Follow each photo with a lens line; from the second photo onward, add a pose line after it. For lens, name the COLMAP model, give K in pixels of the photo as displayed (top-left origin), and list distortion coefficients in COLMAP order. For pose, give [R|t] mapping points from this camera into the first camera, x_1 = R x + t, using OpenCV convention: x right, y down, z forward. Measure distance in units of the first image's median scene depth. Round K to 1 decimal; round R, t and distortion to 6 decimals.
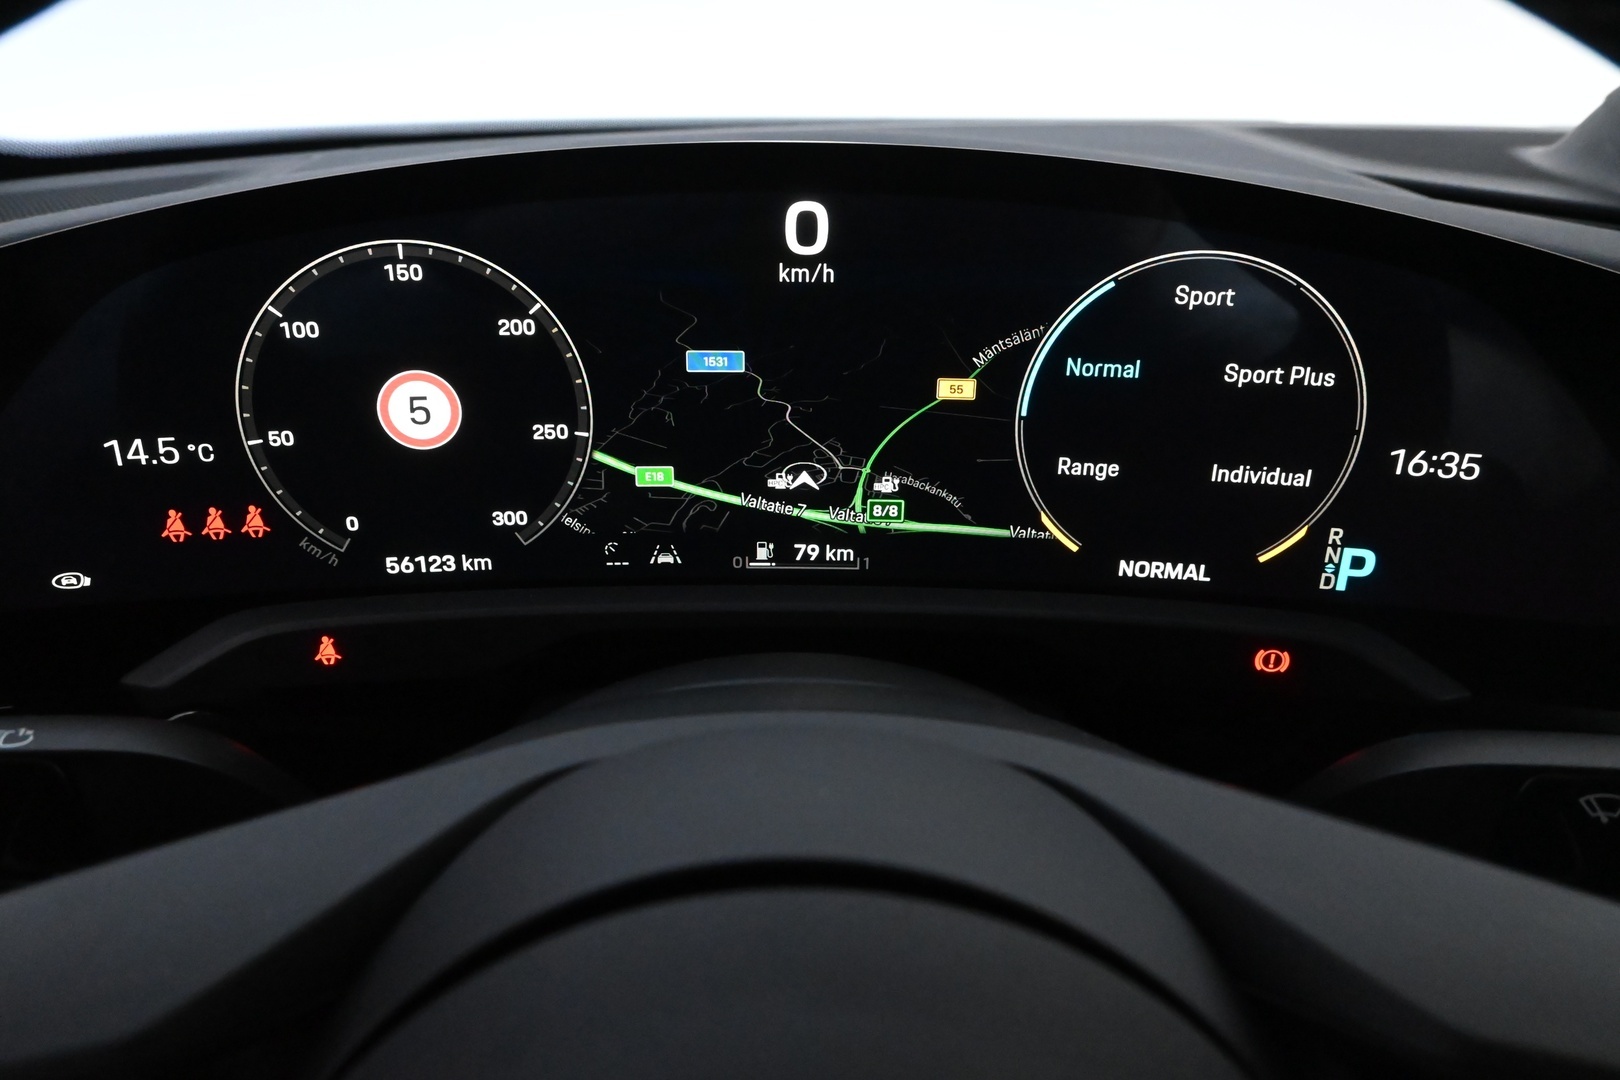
lens RADIAL K [[1105.9, 0, 810.0], [0, 1105.9, 540.0], [0, 0, 1]] dist [-0.000468, -0.000916]
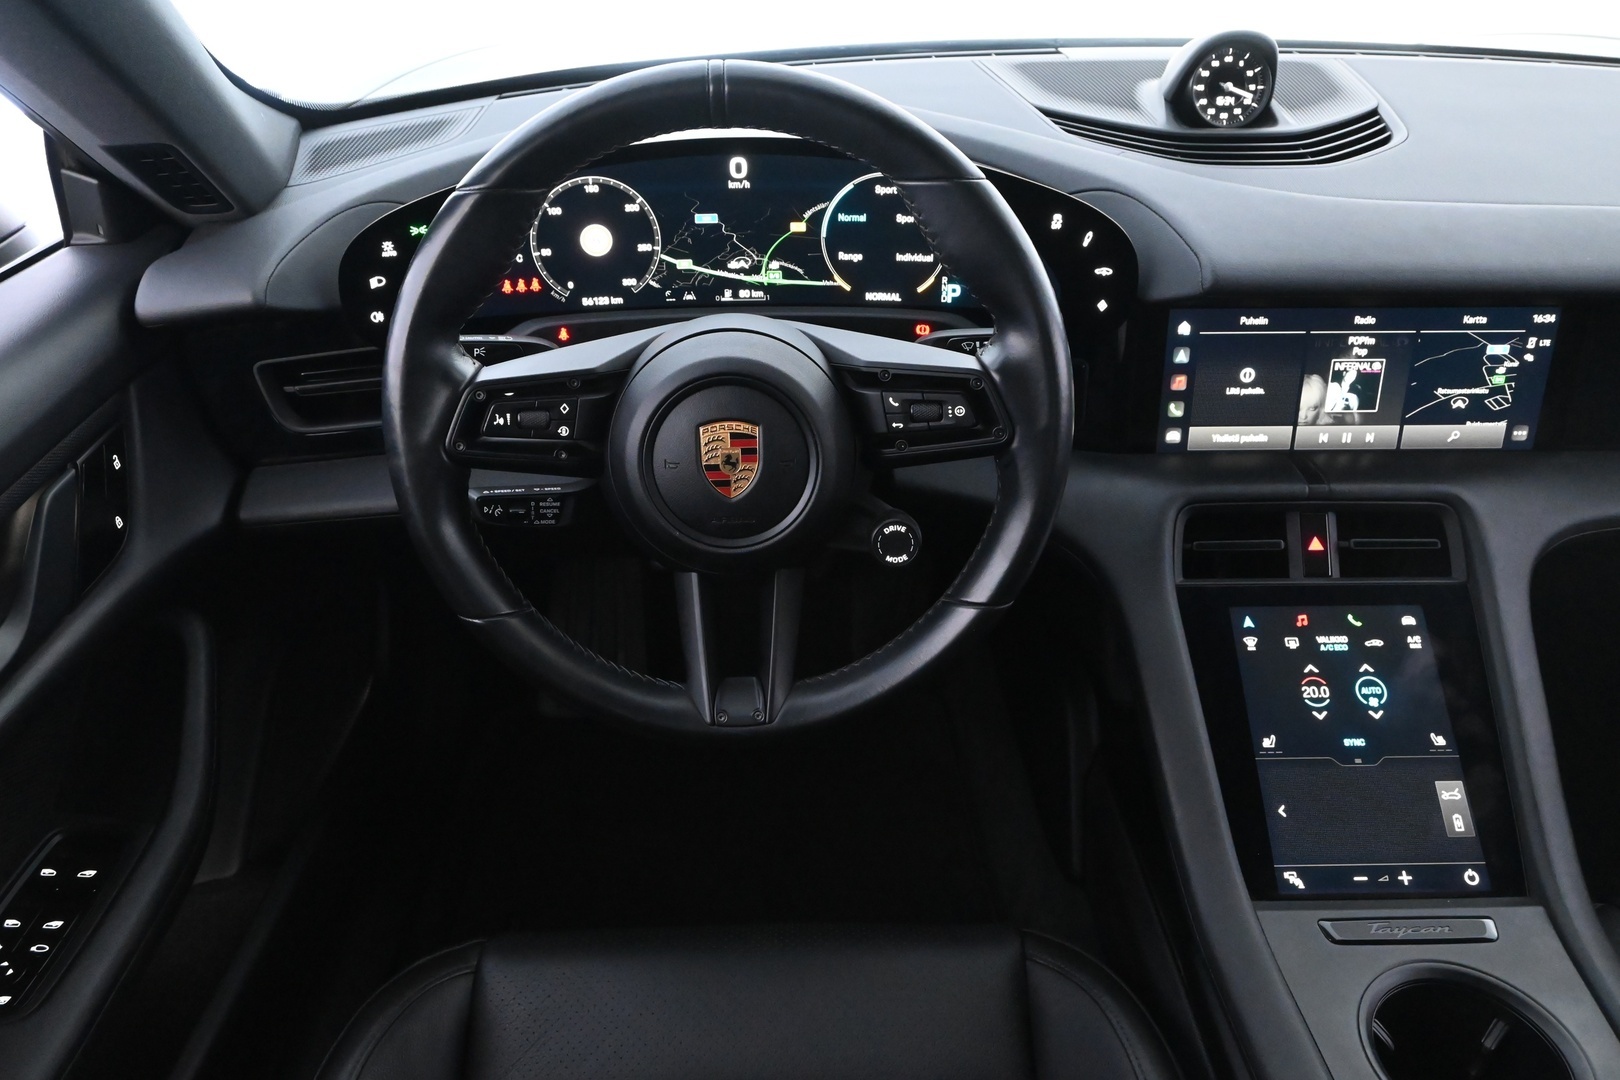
lens RADIAL K [[1188.0, 0, 810.0], [0, 1188.0, 540.0], [0, 0, 1]] dist [-0.013917, 0.002570]
pose [[0.999677, -0.025421, -0.000565, 0.142213], [0.025284, 0.991477, 0.127804, 0.240777], [-0.002689, -0.127777, 0.991799, -1.885130]]
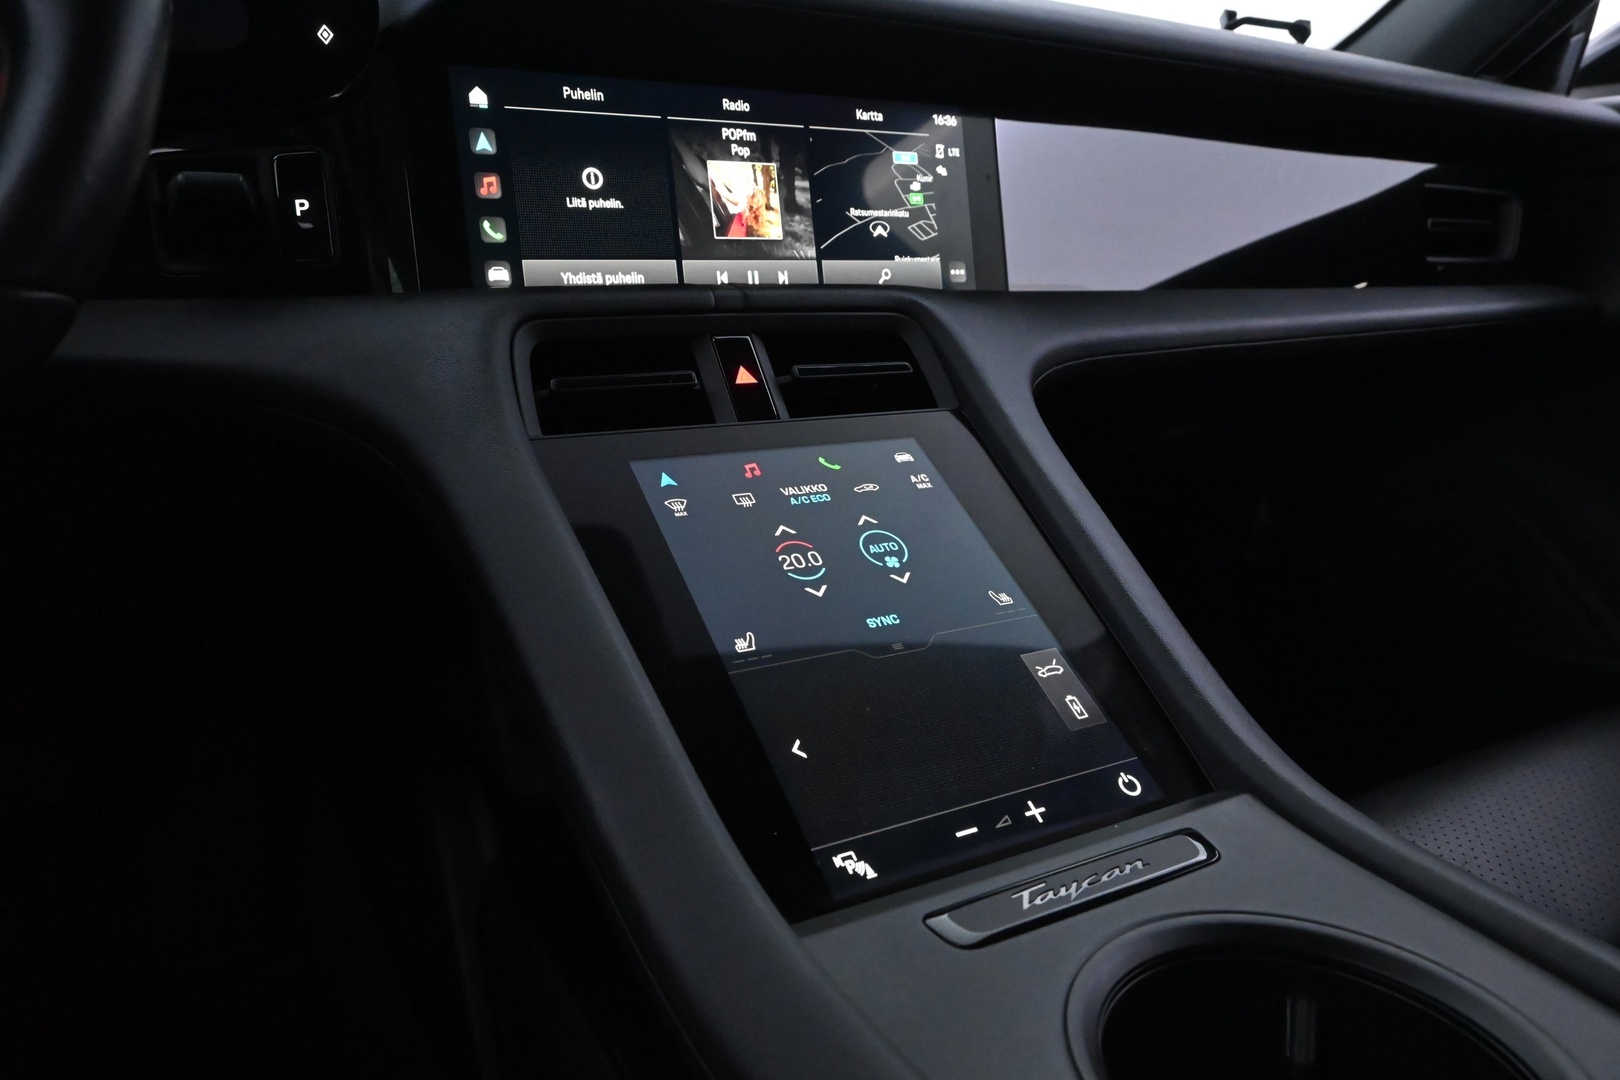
lens RADIAL K [[1105.9, 0, 810.0], [0, 1105.9, 540.0], [0, 0, 1]] dist [-0.000468, -0.000916]
pose [[0.875545, -0.137872, 0.463046, 0.619362], [0.217100, 0.968478, -0.122136, 1.088809], [-0.431611, 0.207463, 0.877879, -0.562843]]
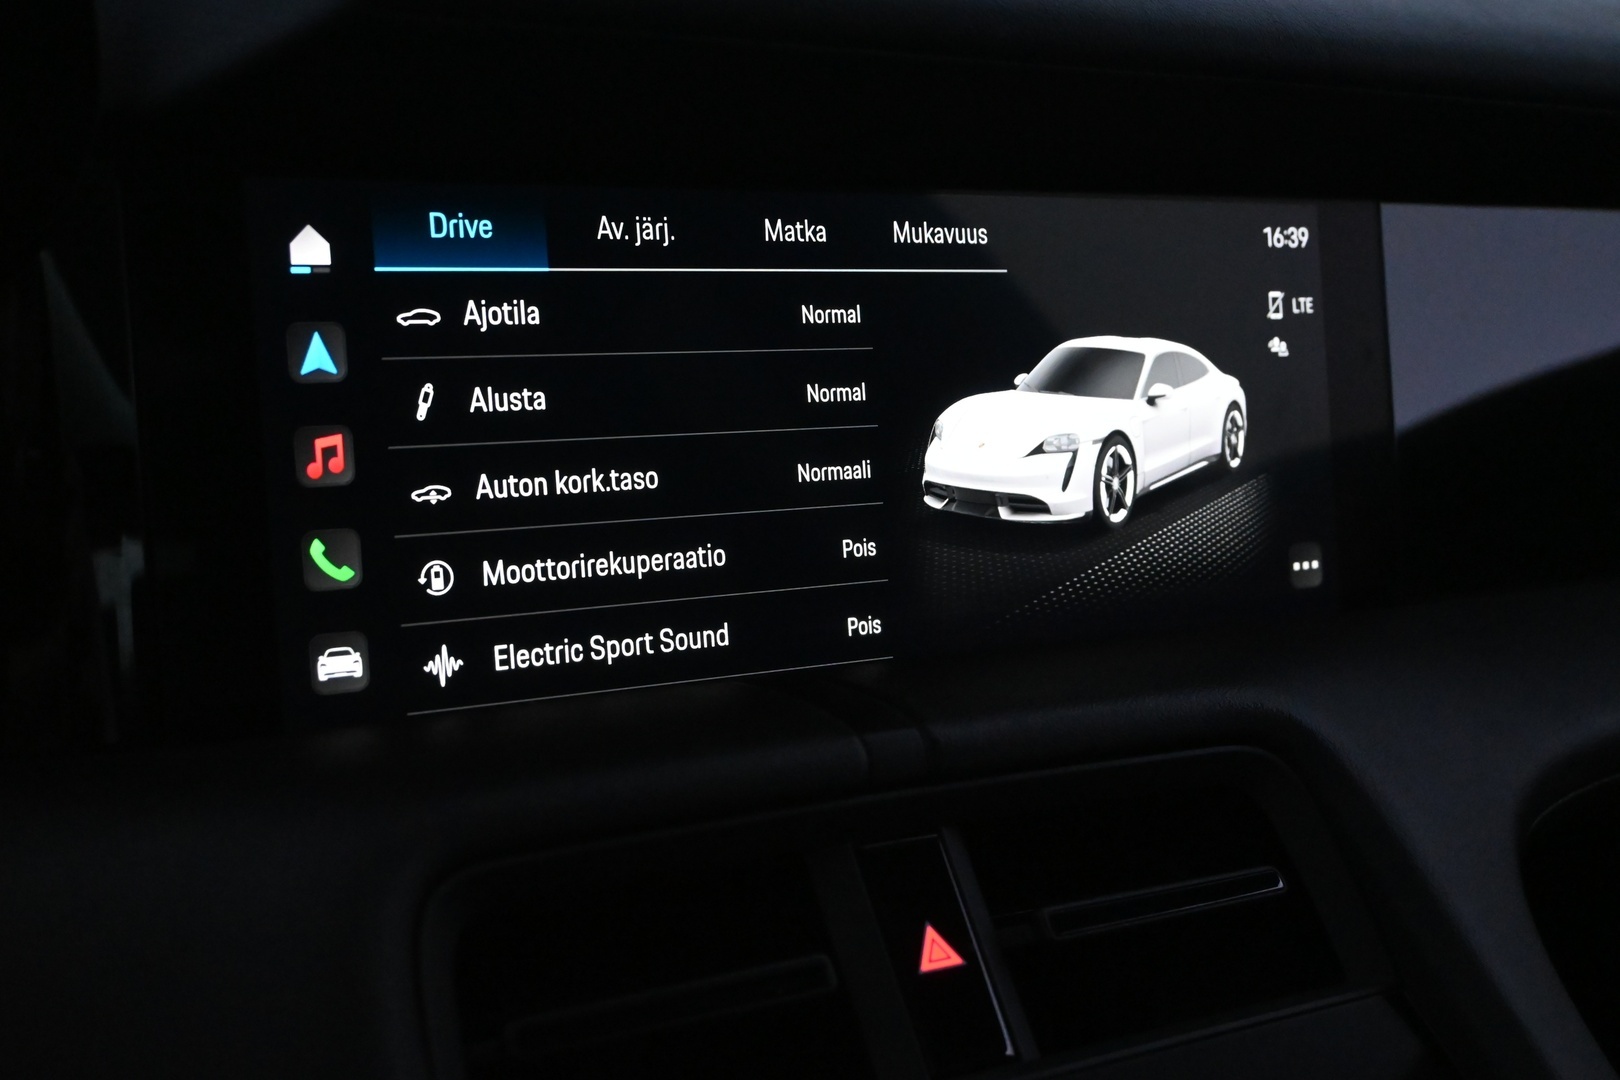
lens RADIAL K [[2078.9, 0, 810.0], [0, 2078.9, 540.0], [0, 0, 1]] dist [0.010835, 0.010561]
pose [[0.846119, -0.086323, 0.525957, 0.601361], [0.199448, 0.966383, -0.162248, 0.583392], [-0.494271, 0.242182, 0.834892, -0.238591]]
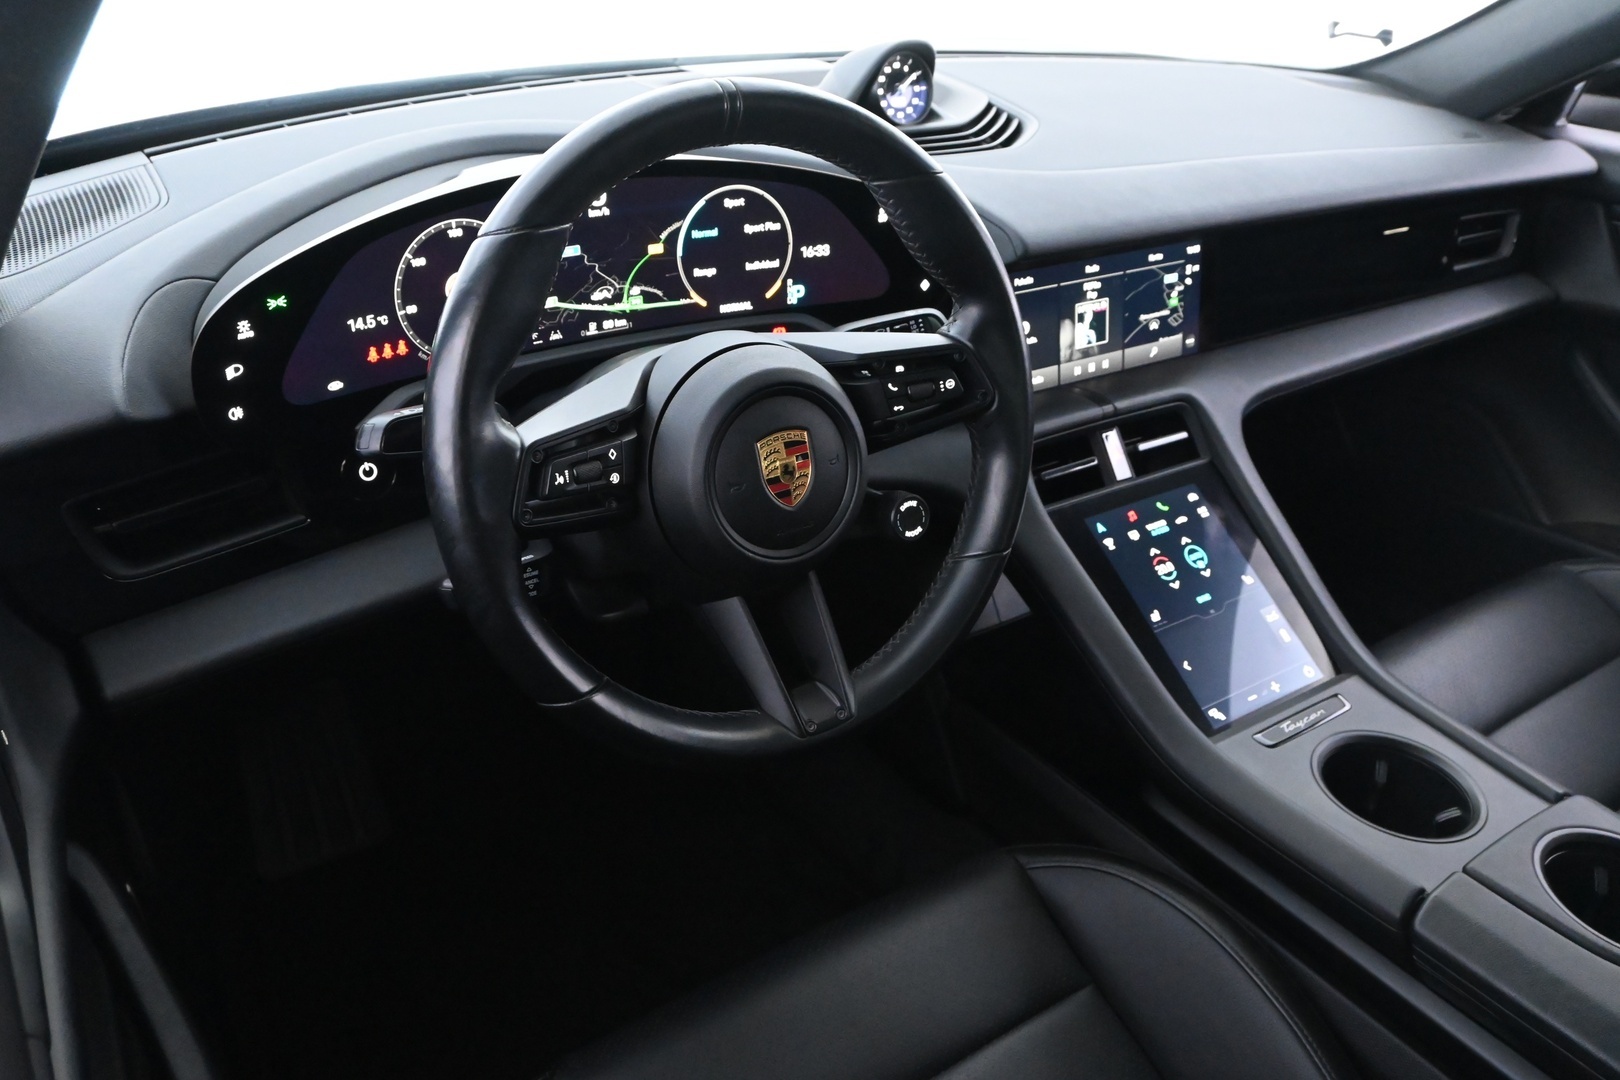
lens RADIAL K [[1212.3, 0, 810.0], [0, 1212.3, 540.0], [0, 0, 1]] dist [0.007189, -0.031433]
pose [[0.836179, -0.258886, 0.483510, -1.115079], [0.206751, 0.965335, 0.159315, 0.145001], [-0.507994, -0.033250, 0.860719, -1.655836]]
